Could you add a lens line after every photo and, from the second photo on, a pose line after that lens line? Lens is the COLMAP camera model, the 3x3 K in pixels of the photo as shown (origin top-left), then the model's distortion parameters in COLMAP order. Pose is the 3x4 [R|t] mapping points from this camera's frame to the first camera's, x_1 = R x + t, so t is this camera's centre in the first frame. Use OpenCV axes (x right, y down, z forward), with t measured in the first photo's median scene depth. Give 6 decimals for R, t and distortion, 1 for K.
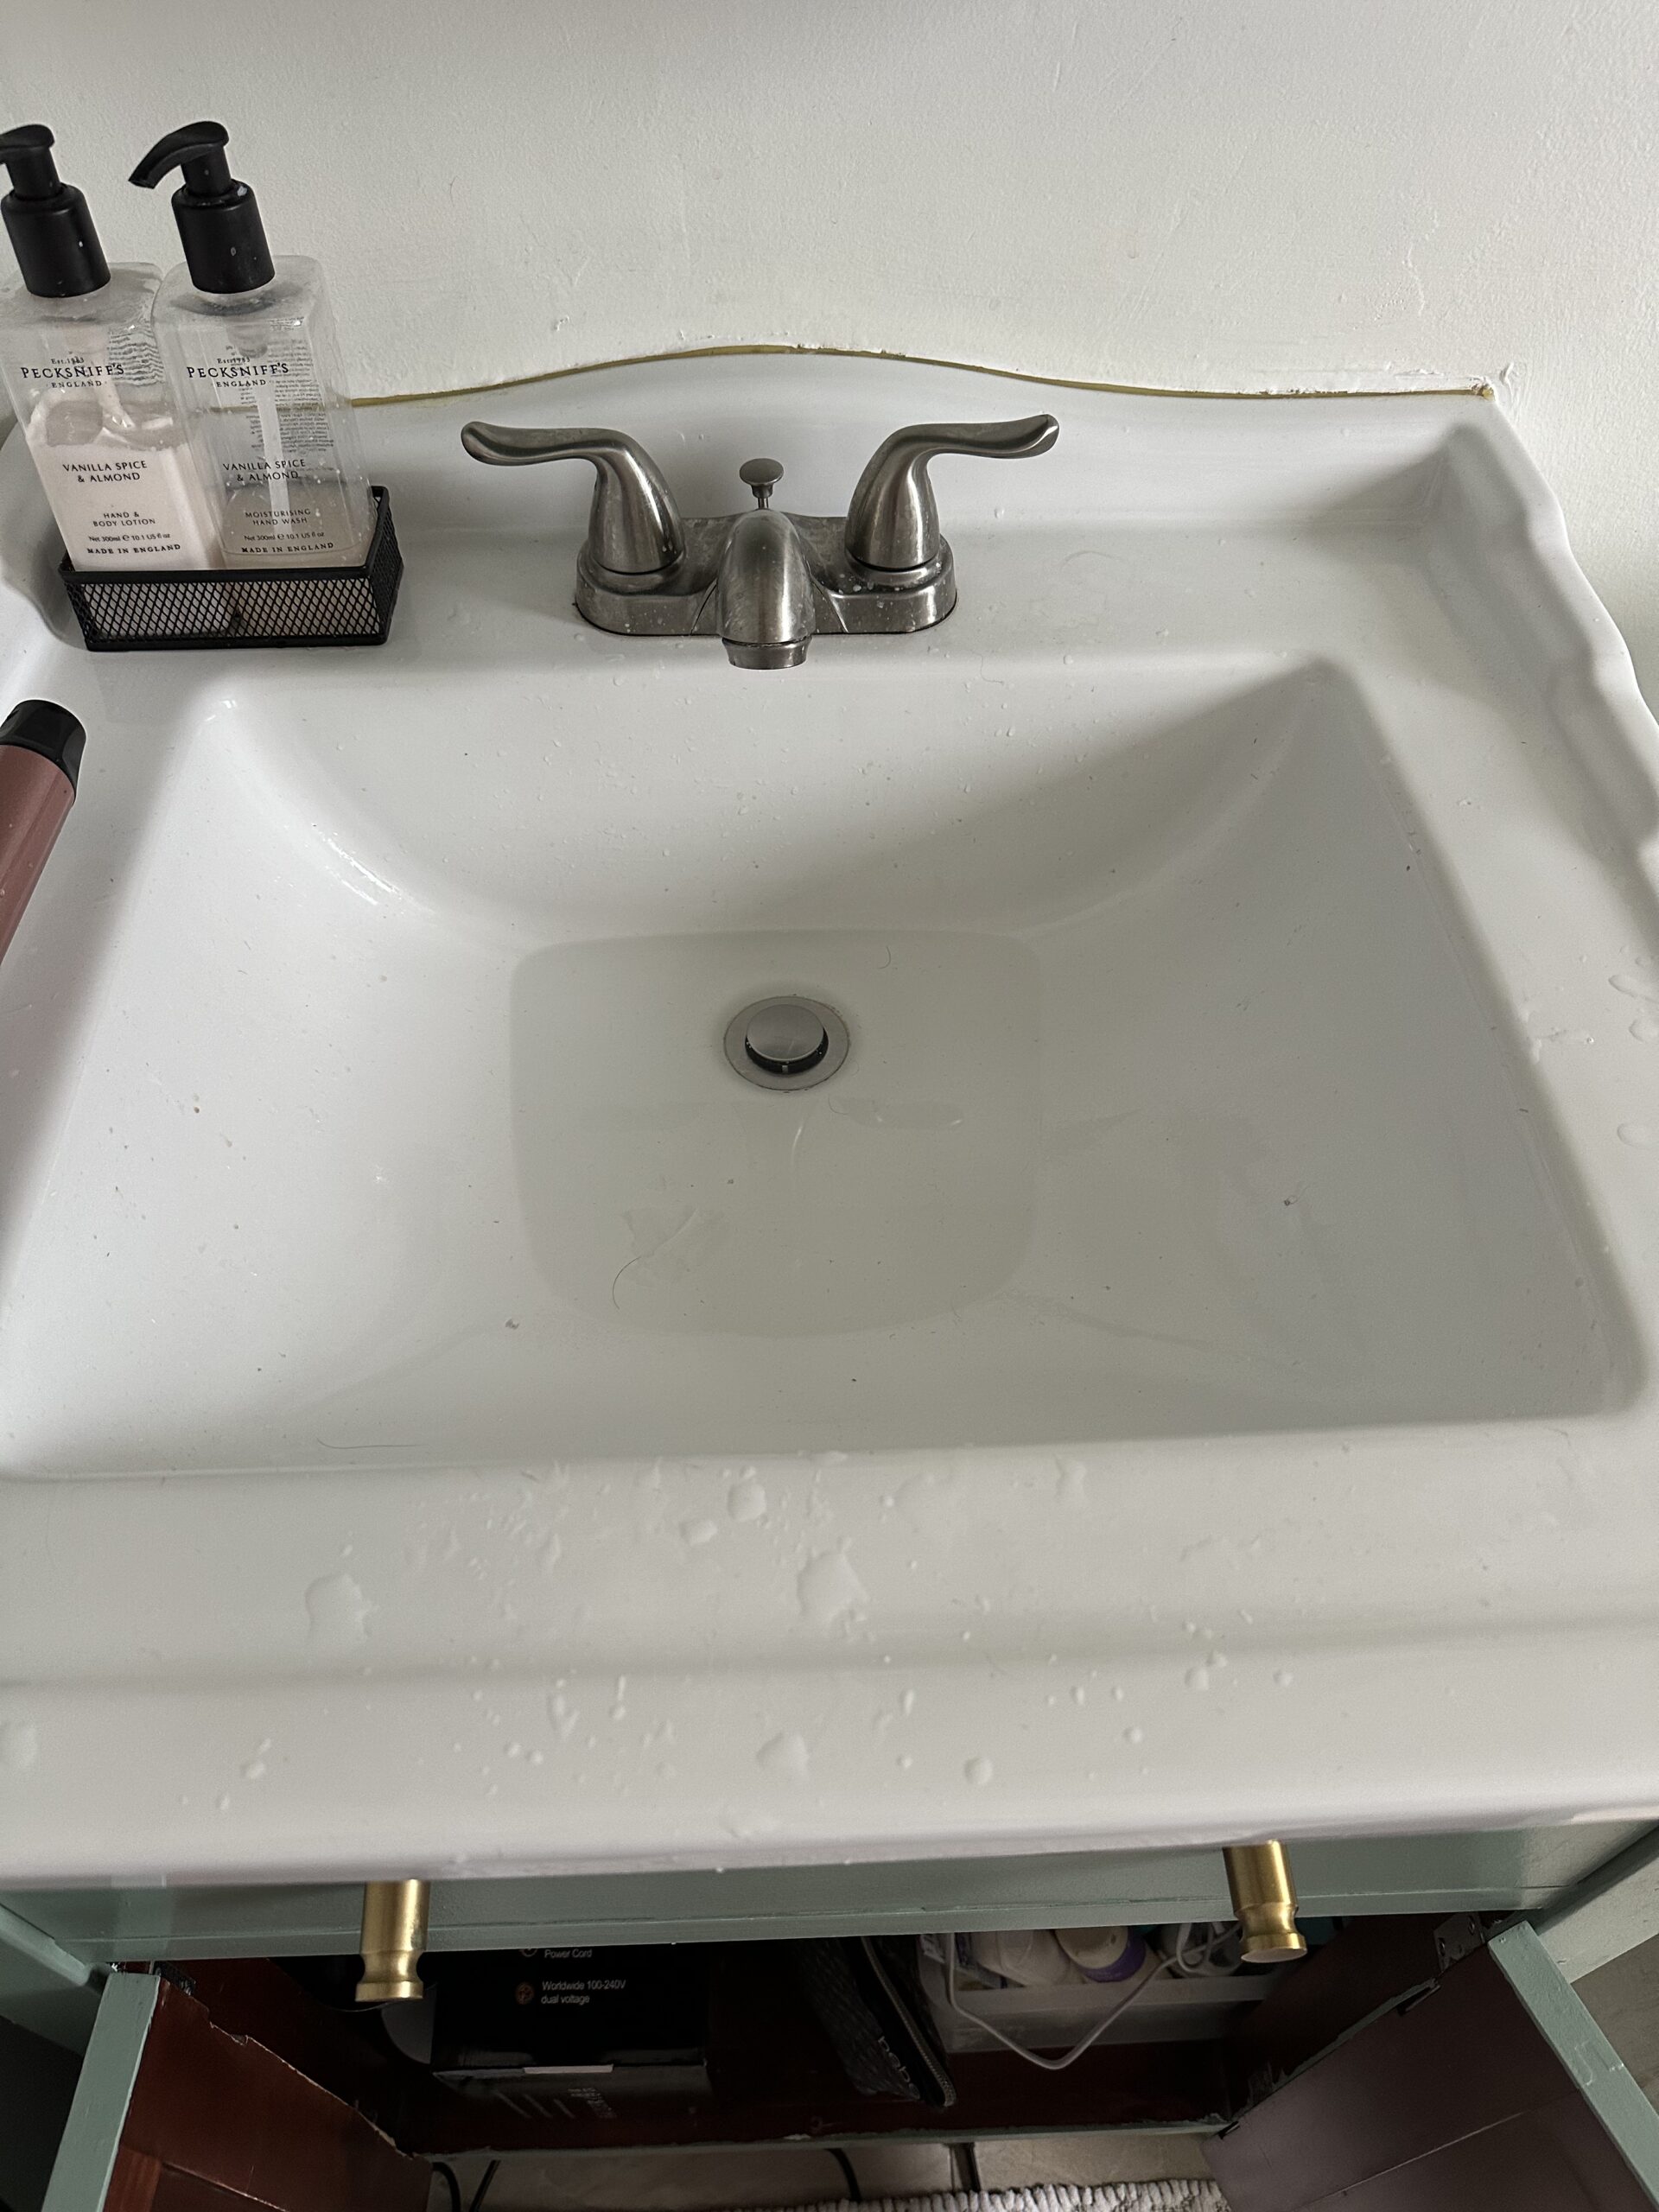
lens RADIAL K [[1625.5, 0, 805.2], [0, 1625.5, 1103.7], [0, 0, 1]] dist [0.059711, -0.078701]
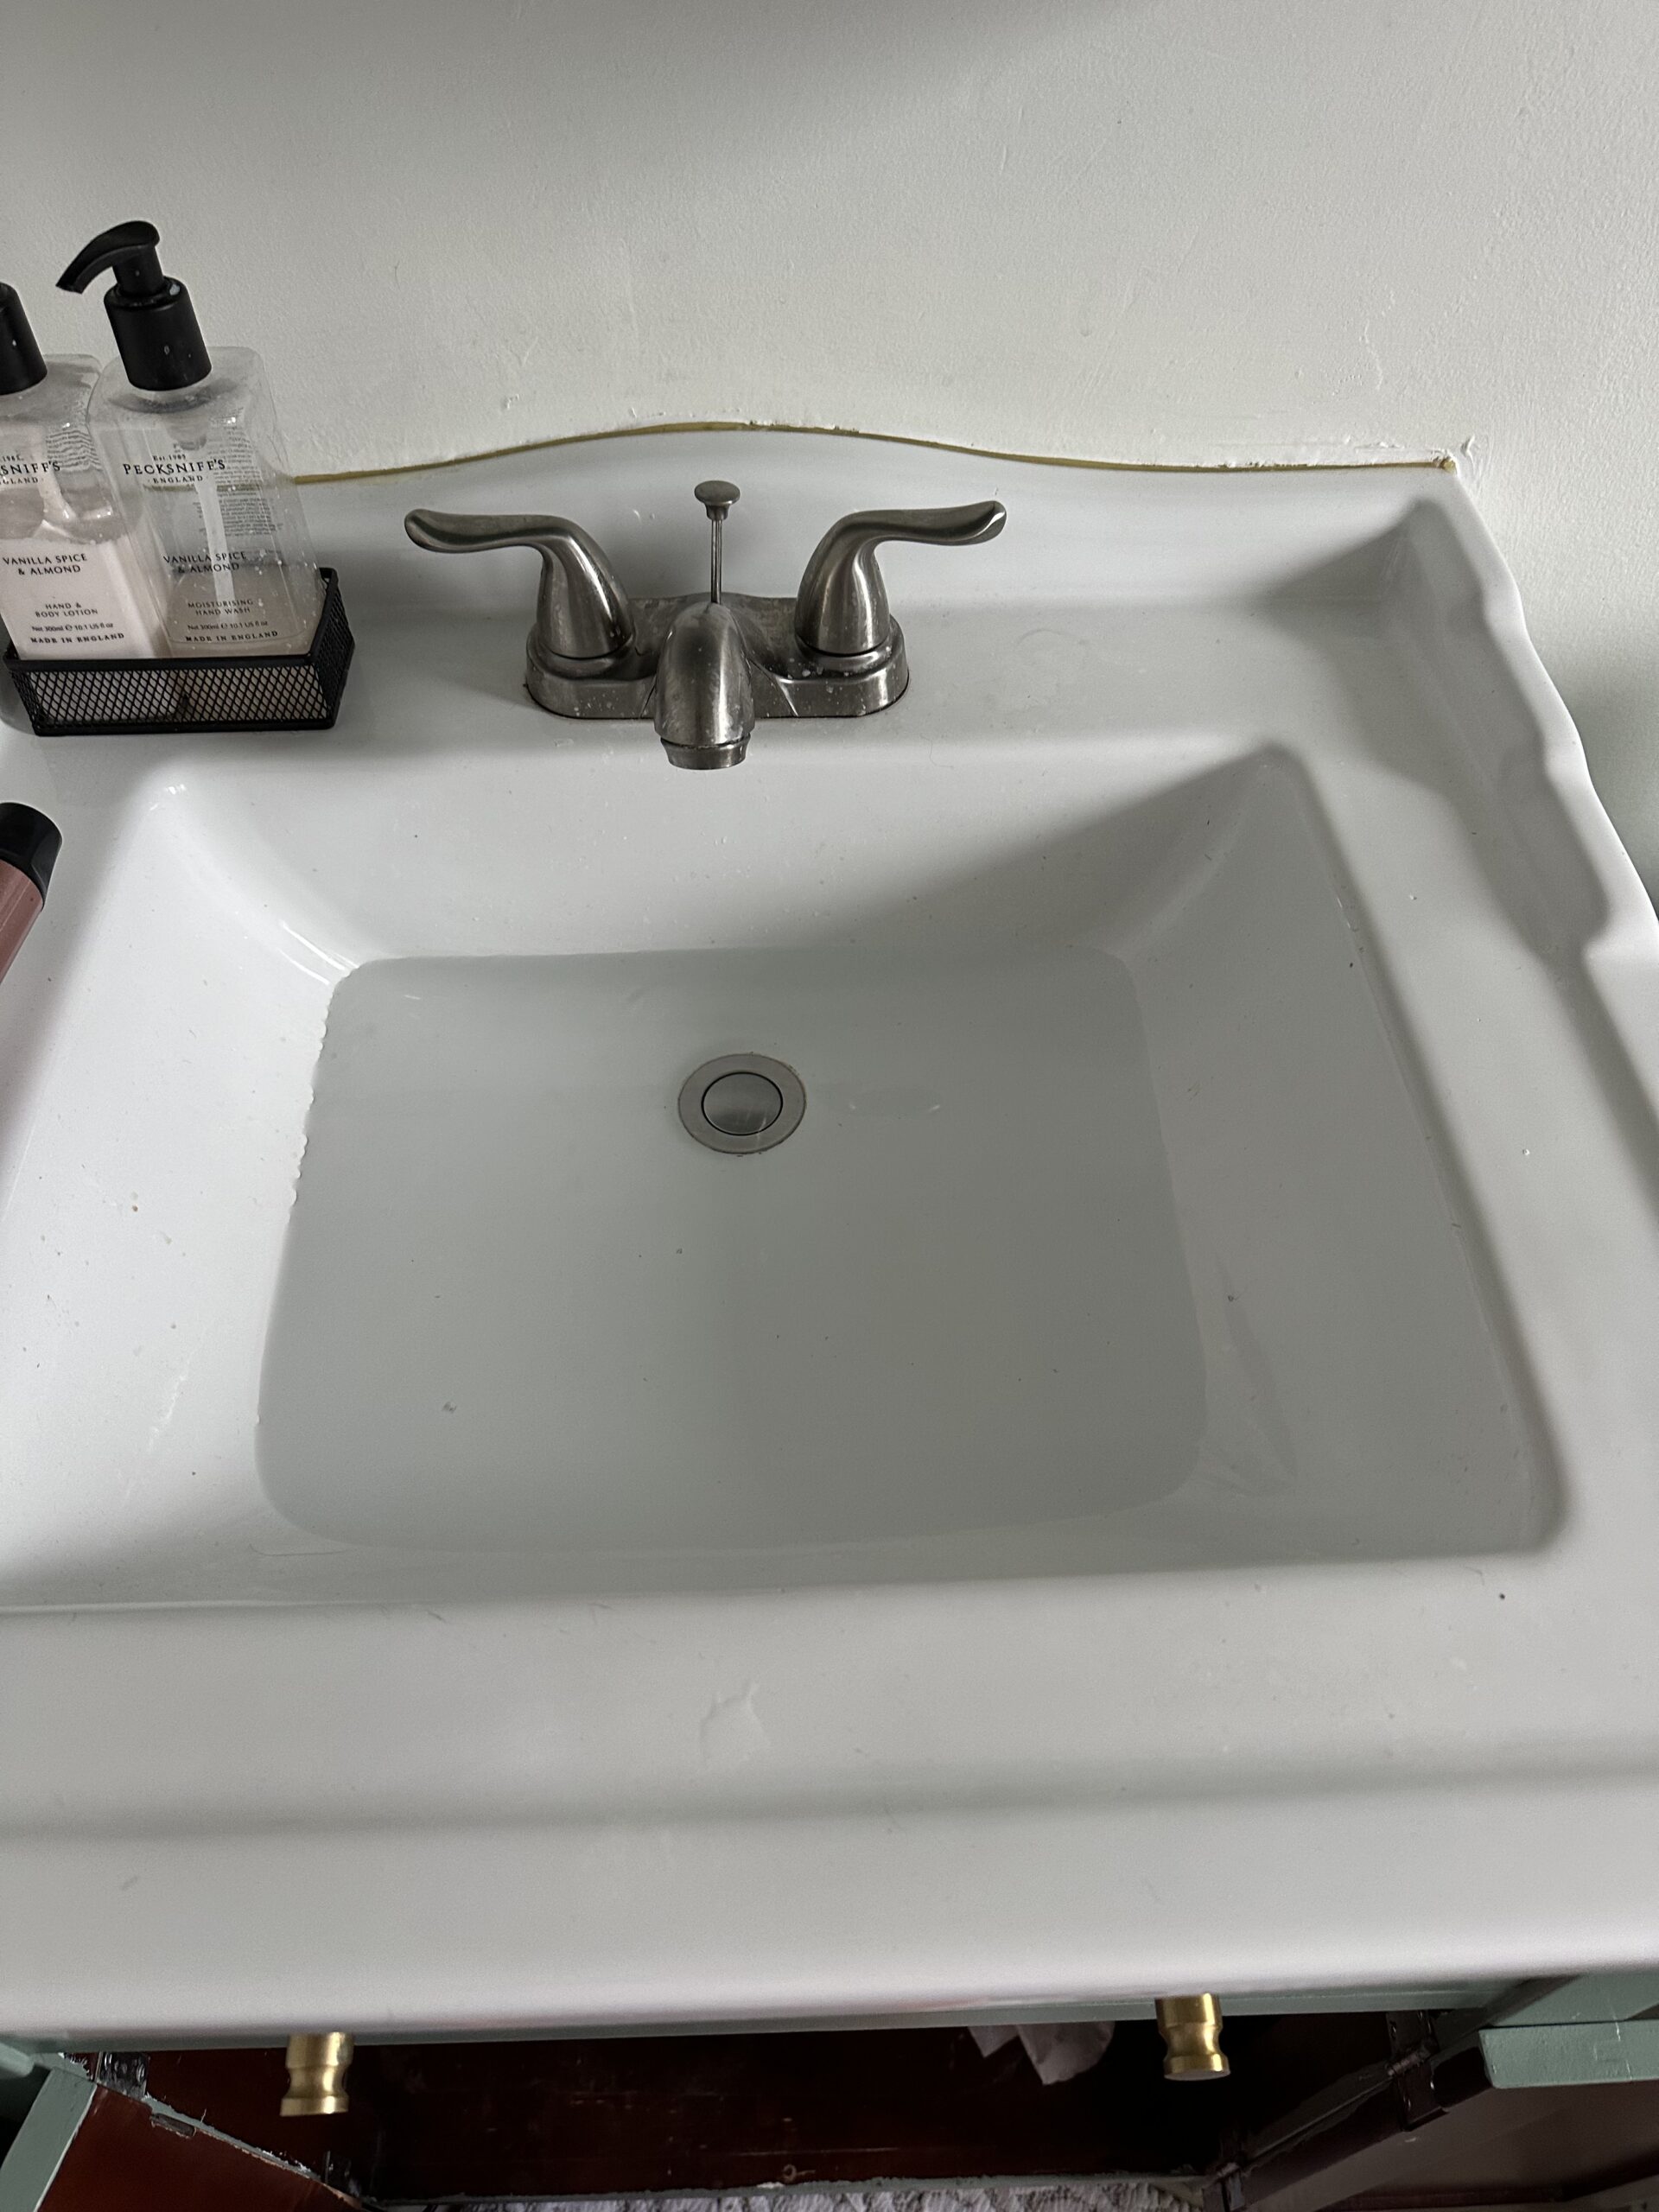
lens RADIAL K [[1628.3, 0, 814.8], [0, 1628.3, 1106.5], [0, 0, 1]] dist [0.075749, -0.107524]
pose [[0.999960, 0.000727, -0.008950, 0.046362], [-0.000627, 0.999938, 0.011140, -0.062577], [0.008958, -0.011134, 0.999898, 0.000071]]
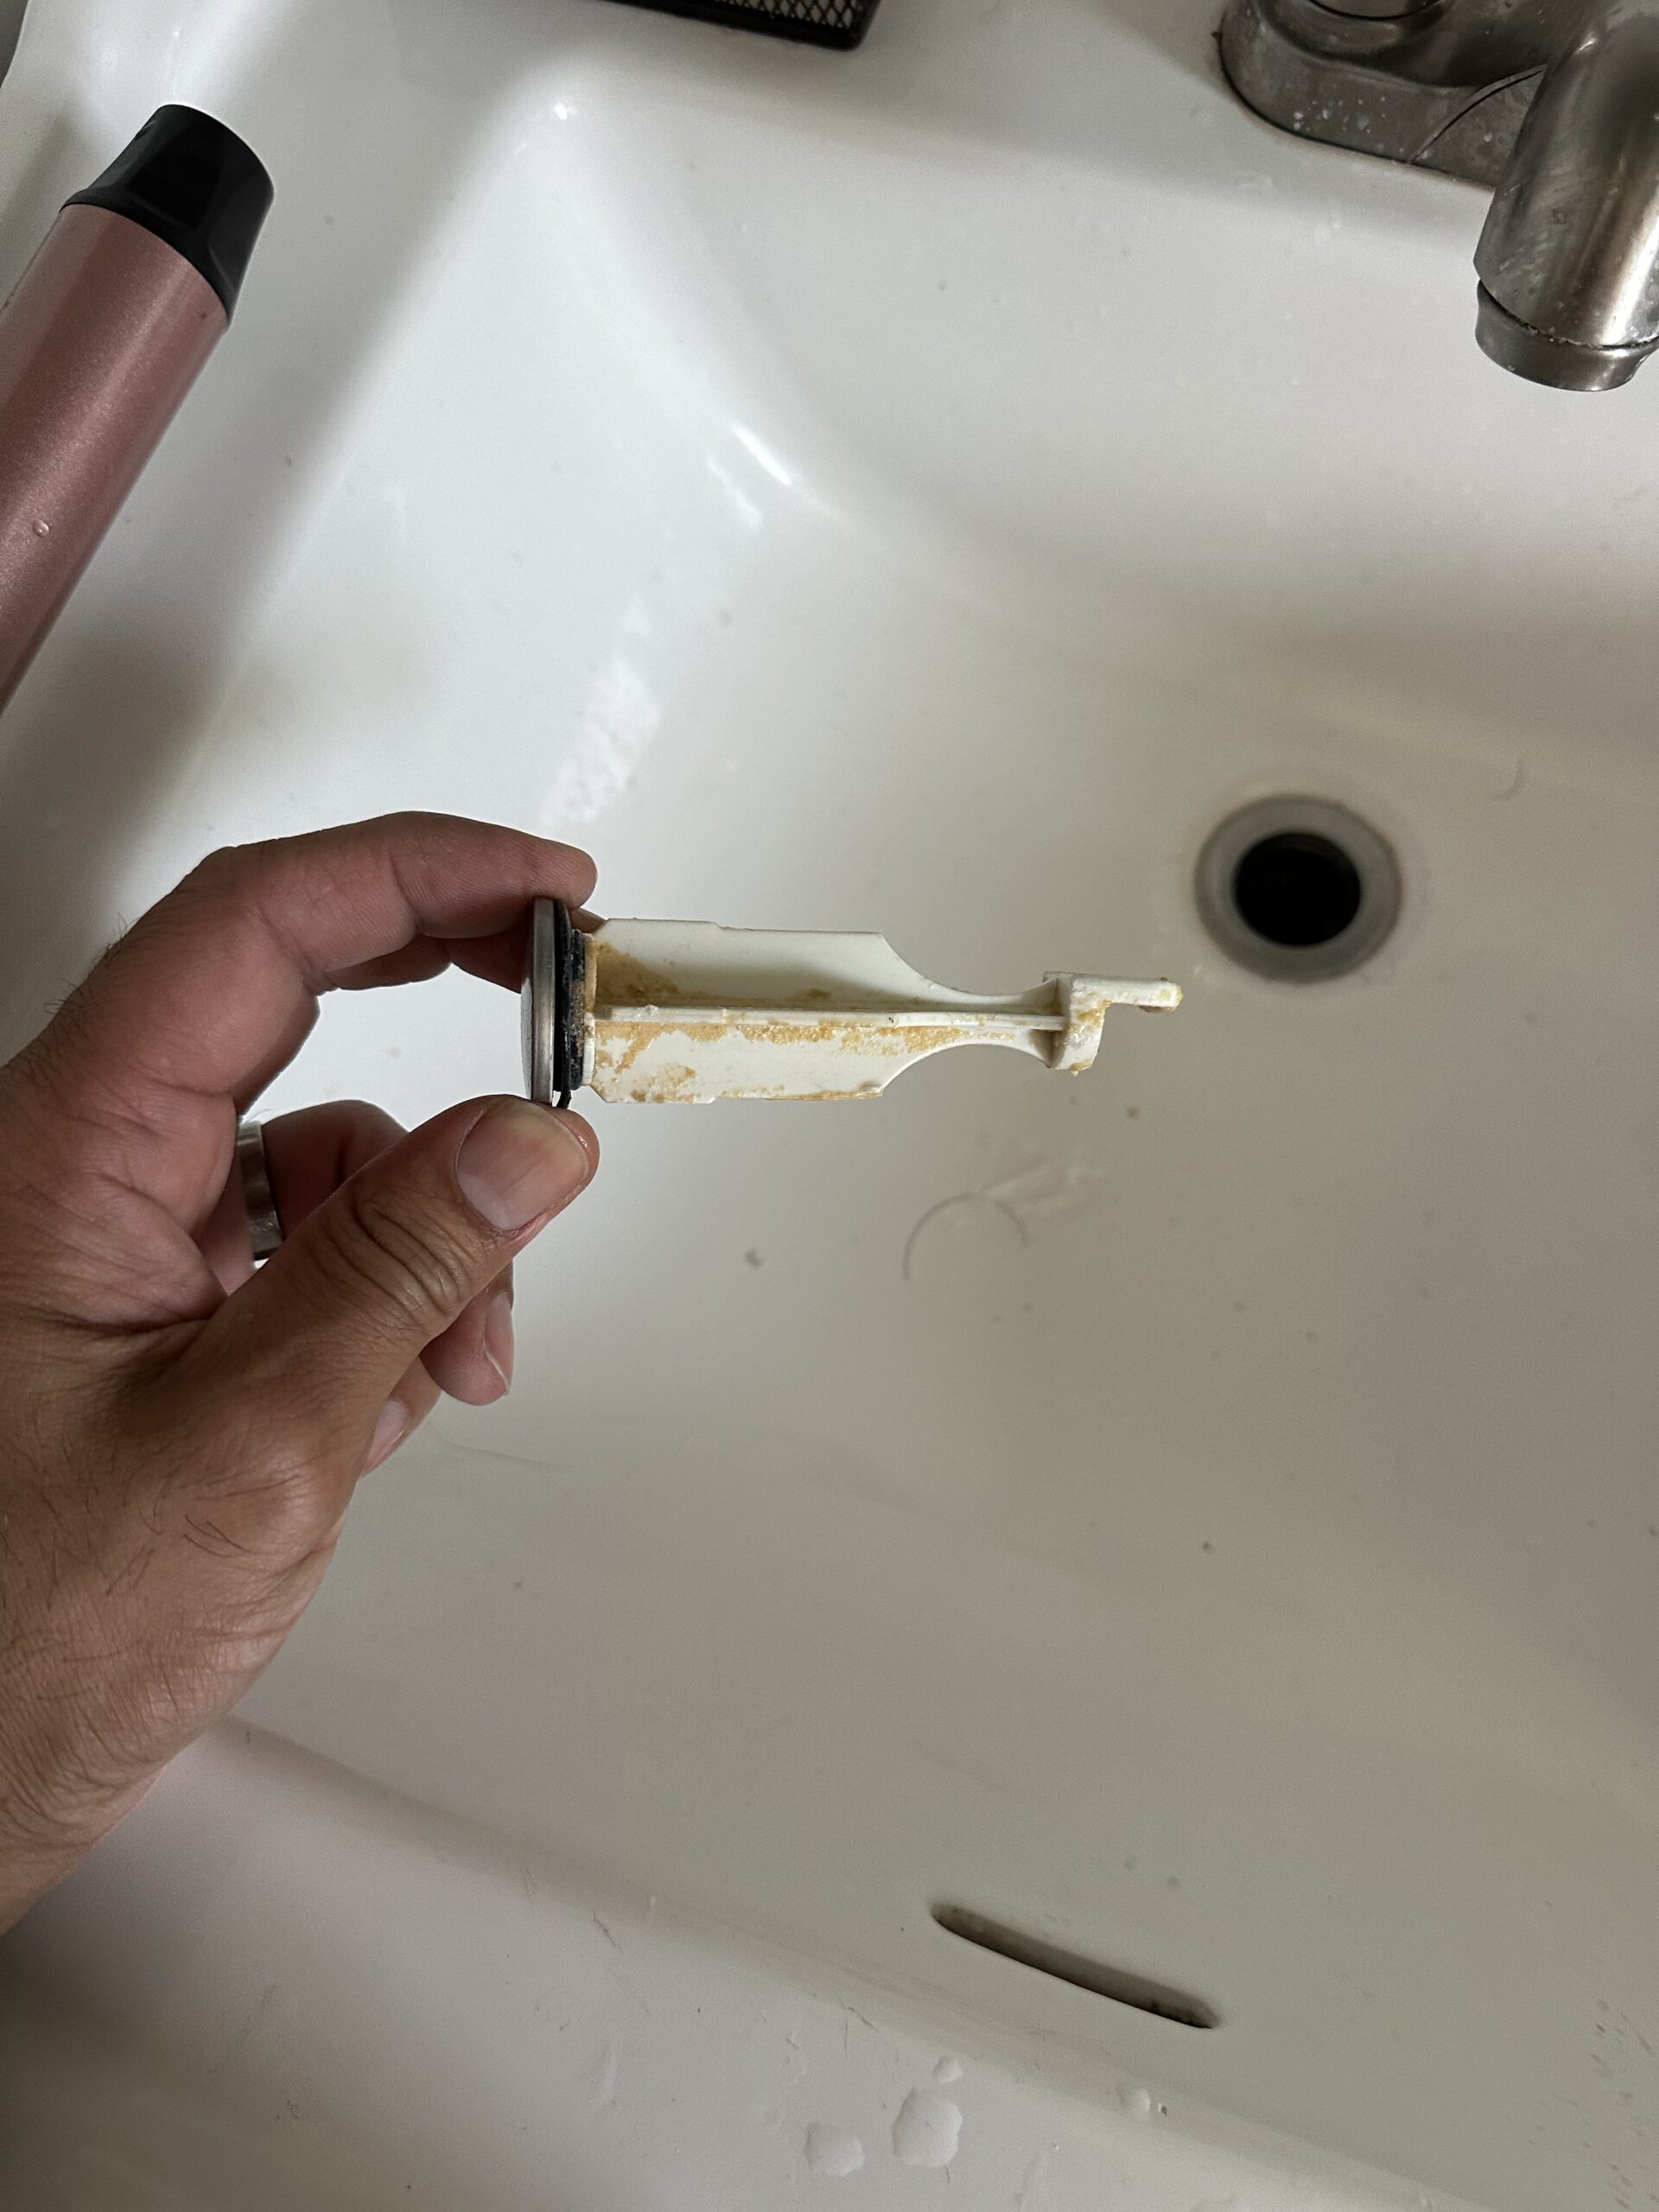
lens RADIAL K [[1635.6, 0, 816.3], [0, 1635.6, 1109.1], [0, 0, 1]] dist [0.050699, -0.063722]
pose [[0.930815, 0.333348, -0.149875, -0.068529], [-0.246240, 0.874993, 0.416837, -0.200037], [0.270091, -0.351093, 0.896540, 0.379232]]
